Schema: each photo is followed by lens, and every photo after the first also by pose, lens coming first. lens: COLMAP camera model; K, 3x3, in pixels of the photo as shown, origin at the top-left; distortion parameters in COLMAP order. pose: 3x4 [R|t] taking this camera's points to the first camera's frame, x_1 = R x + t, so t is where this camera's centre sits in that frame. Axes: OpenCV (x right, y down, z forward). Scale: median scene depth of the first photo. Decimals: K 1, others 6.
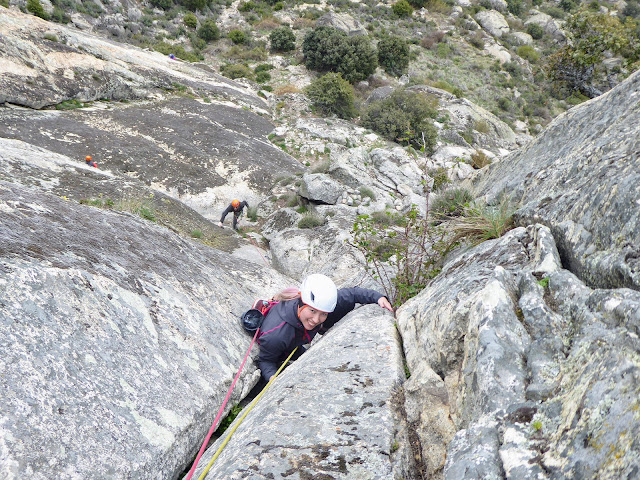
lens RADIAL K [[668.9, 0, 330.4], [0, 668.9, 231.0], [0, 0, 1]] dist [0.026583, -0.006811]
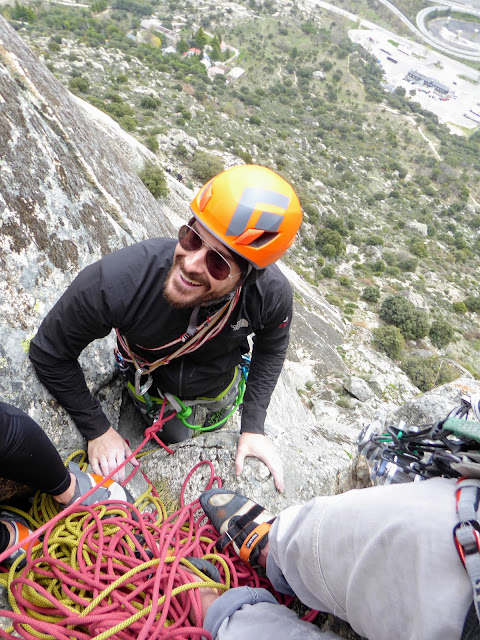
lens RADIAL K [[449.6, 0, 235.2], [0, 449.6, 313.0], [0, 0, 1]] dist [-0.029539, 0.001369]
pose [[0.862605, 0.394716, -0.316404, -0.000822], [-0.447760, 0.886801, -0.114431, 0.007637], [0.235420, 0.240382, 0.941697, -0.017805]]
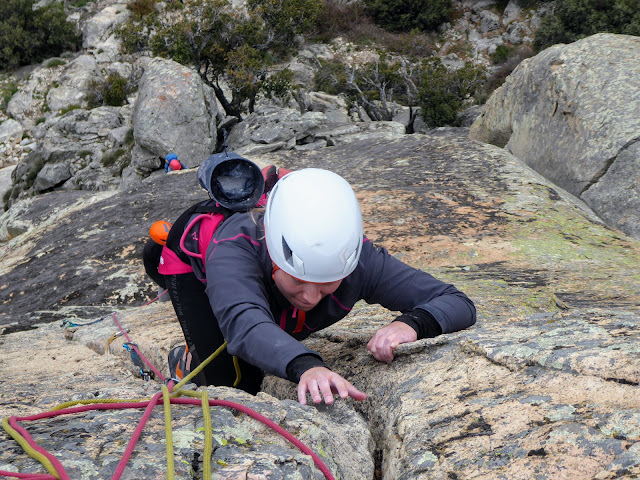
lens RADIAL K [[1739.3, 0, 341.1], [0, 1739.3, 209.2], [0, 0, 1]] dist [0.564659, -4.436485]
pose [[0.728998, -0.660202, 0.180818, -0.078855], [0.655153, 0.749481, 0.095146, 0.007699], [-0.198335, 0.049102, 0.978904, -0.710991]]
